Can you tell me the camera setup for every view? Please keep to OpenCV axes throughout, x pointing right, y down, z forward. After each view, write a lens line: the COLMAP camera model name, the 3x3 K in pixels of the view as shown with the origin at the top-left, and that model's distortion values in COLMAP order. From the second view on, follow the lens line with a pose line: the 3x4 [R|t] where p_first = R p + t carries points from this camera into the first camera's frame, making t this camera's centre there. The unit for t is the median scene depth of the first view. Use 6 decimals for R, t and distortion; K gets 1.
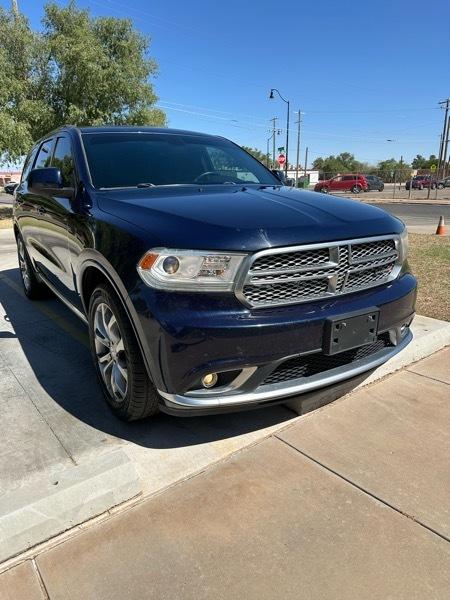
lens RADIAL K [[423.3, 0, 225.0], [0, 423.3, 300.0], [0, 0, 1]] dist [0.038037, -0.051639]
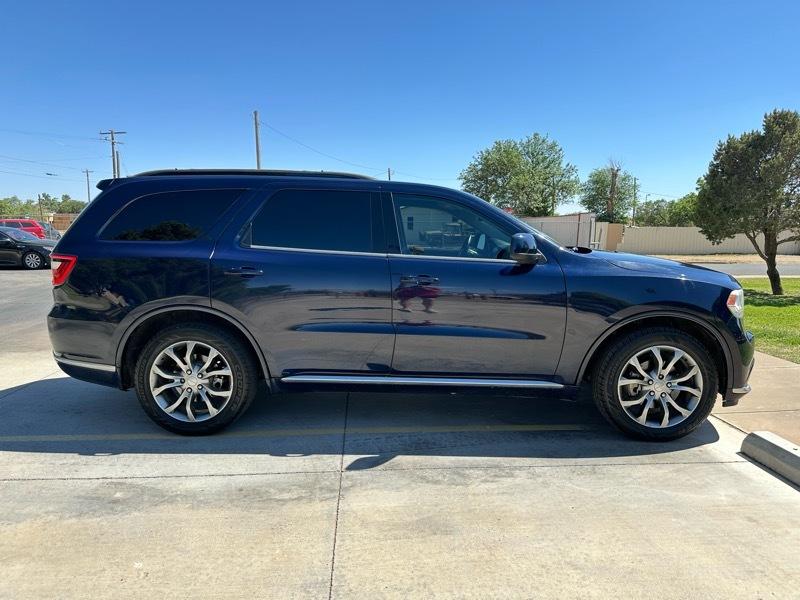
lens RADIAL K [[564.4, 0, 403.6], [0, 564.4, 296.2], [0, 0, 1]] dist [0.038037, -0.051639]
pose [[0.556991, -0.081321, 0.826528, -2.045510], [0.207762, 0.977195, -0.043864, -0.213609], [-0.804112, 0.196153, 0.561184, 0.657894]]
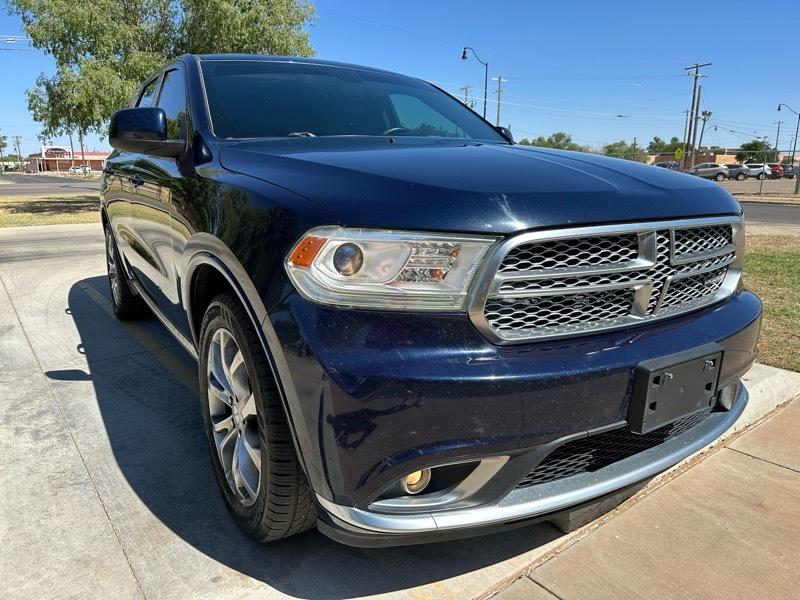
lens RADIAL K [[570.0, 0, 392.9], [0, 570.0, 295.3], [0, 0, 1]] dist [0.001269, -0.006393]
pose [[0.999855, 0.014938, -0.008200, -0.054598], [-0.015347, 0.998509, -0.052386, -0.000620], [0.007405, 0.052505, 0.998593, 0.241979]]
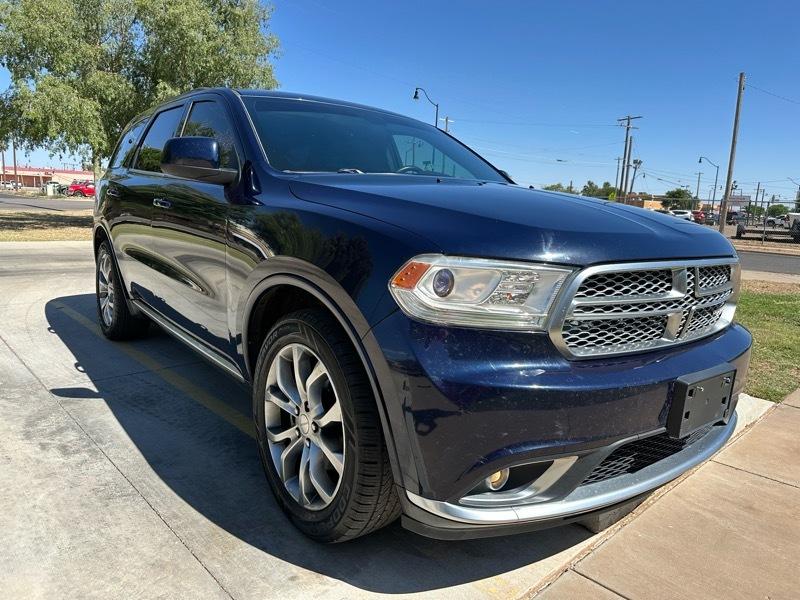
lens RADIAL K [[569.4, 0, 395.2], [0, 569.4, 291.1], [0, 0, 1]] dist [-0.000972, -0.004269]
pose [[0.994552, 0.044199, 0.094409, -0.230039], [-0.033173, 0.992774, -0.115322, 0.022102], [-0.098824, 0.111562, 0.988832, 0.161744]]
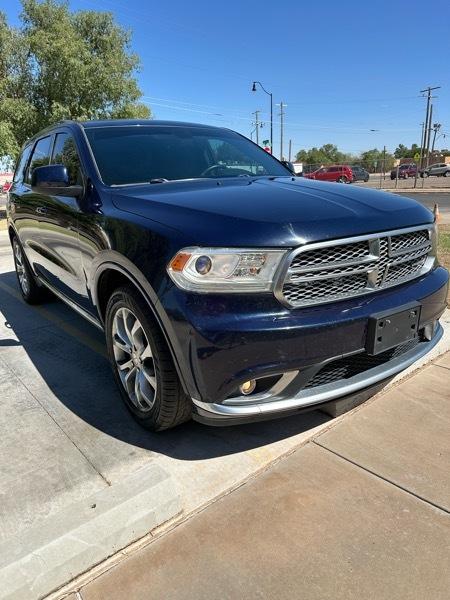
lens RADIAL K [[424.3, 0, 221.3], [0, 424.3, 301.6], [0, 0, 1]] dist [0.030604, -0.040088]
pose [[0.999153, -0.035941, 0.020044, -0.092248], [0.035660, 0.999263, 0.014189, -0.011744], [-0.020539, -0.013462, 0.999698, 0.057650]]
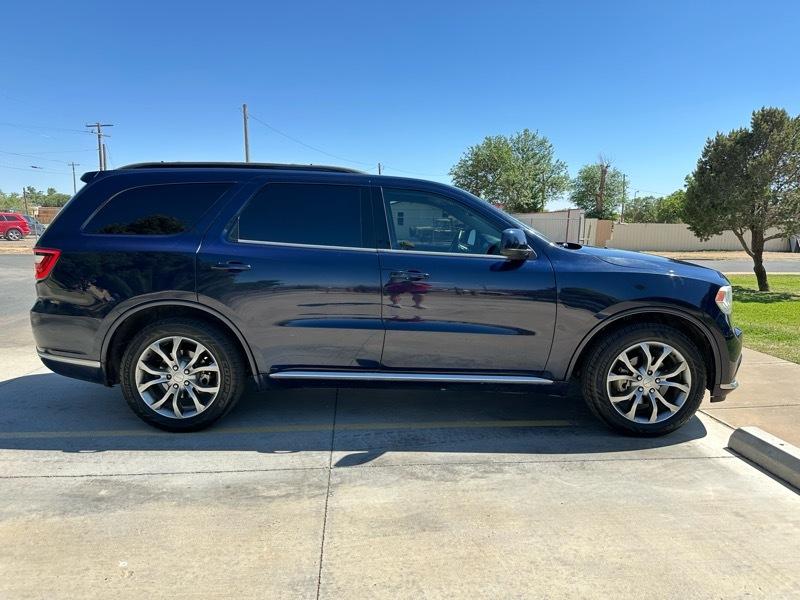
lens RADIAL K [[564.4, 0, 403.6], [0, 564.4, 296.2], [0, 0, 1]] dist [0.038037, -0.051639]
pose [[0.542556, -0.086534, 0.835551, -2.036879], [0.205915, 0.978033, -0.032418, -0.213793], [-0.814391, 0.189641, 0.548456, 0.662915]]
